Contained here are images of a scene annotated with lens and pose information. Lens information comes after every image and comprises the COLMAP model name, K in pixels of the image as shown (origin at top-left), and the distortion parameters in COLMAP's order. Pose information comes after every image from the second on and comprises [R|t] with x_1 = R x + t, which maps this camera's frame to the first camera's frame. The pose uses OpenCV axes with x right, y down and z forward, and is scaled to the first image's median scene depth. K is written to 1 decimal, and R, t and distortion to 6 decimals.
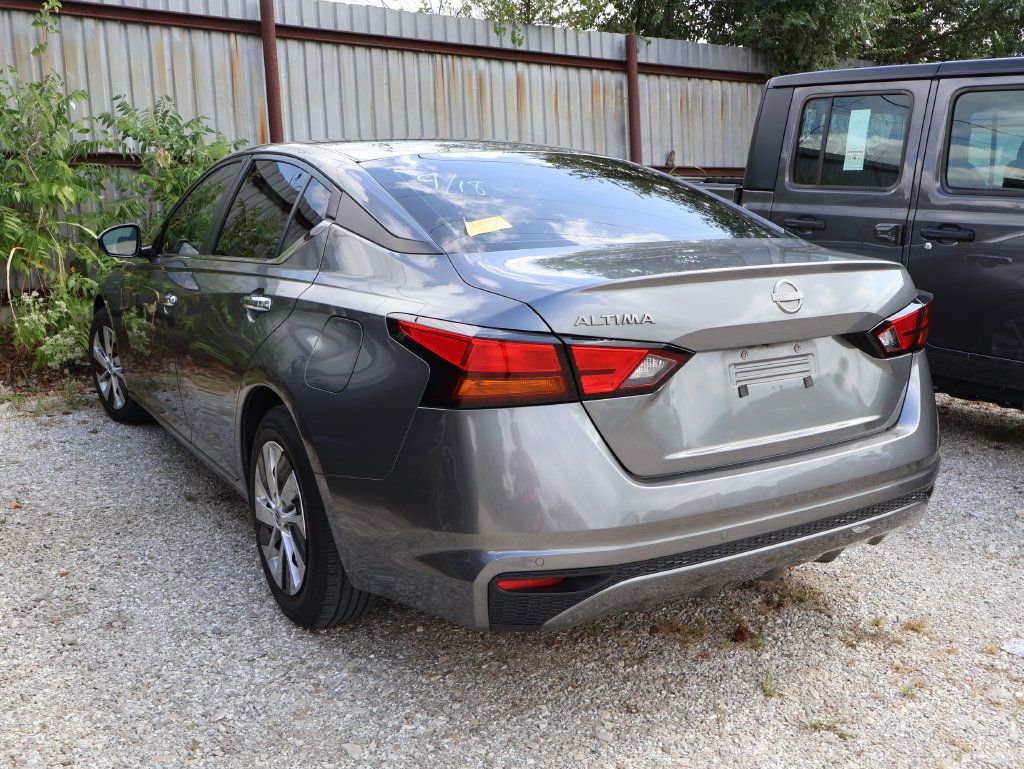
lens RADIAL K [[940.6, 0, 507.9], [0, 940.6, 393.1], [0, 0, 1]] dist [-0.005886, 0.004079]
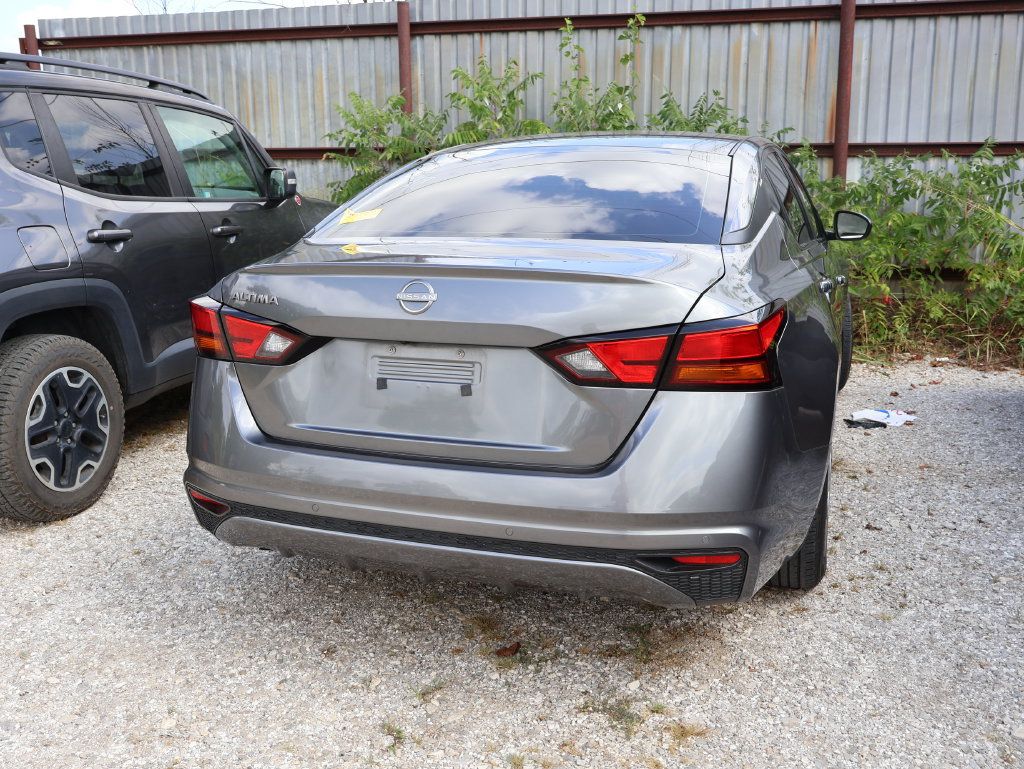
lens RADIAL K [[940.6, 0, 517.4], [0, 940.6, 388.3], [0, 0, 1]] dist [-0.005886, 0.004079]
pose [[0.638028, 0.166178, -0.751867, 0.844017], [-0.156159, 0.984069, 0.084984, -0.081268], [0.754012, 0.063189, 0.653814, 0.329545]]
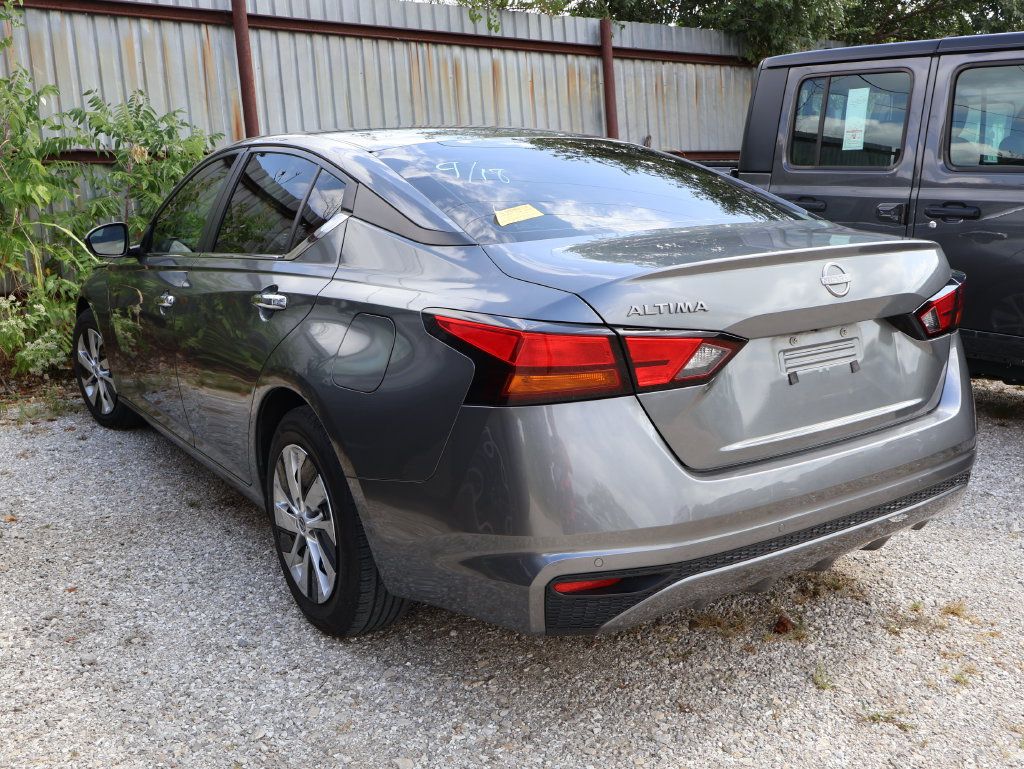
lens RADIAL K [[940.6, 0, 508.0], [0, 940.6, 392.8], [0, 0, 1]] dist [-0.005886, 0.004079]
pose [[0.998928, -0.031275, 0.034135, -0.058453], [0.030910, 0.999460, 0.011148, -0.005301], [-0.034465, -0.010081, 0.999355, 0.029876]]
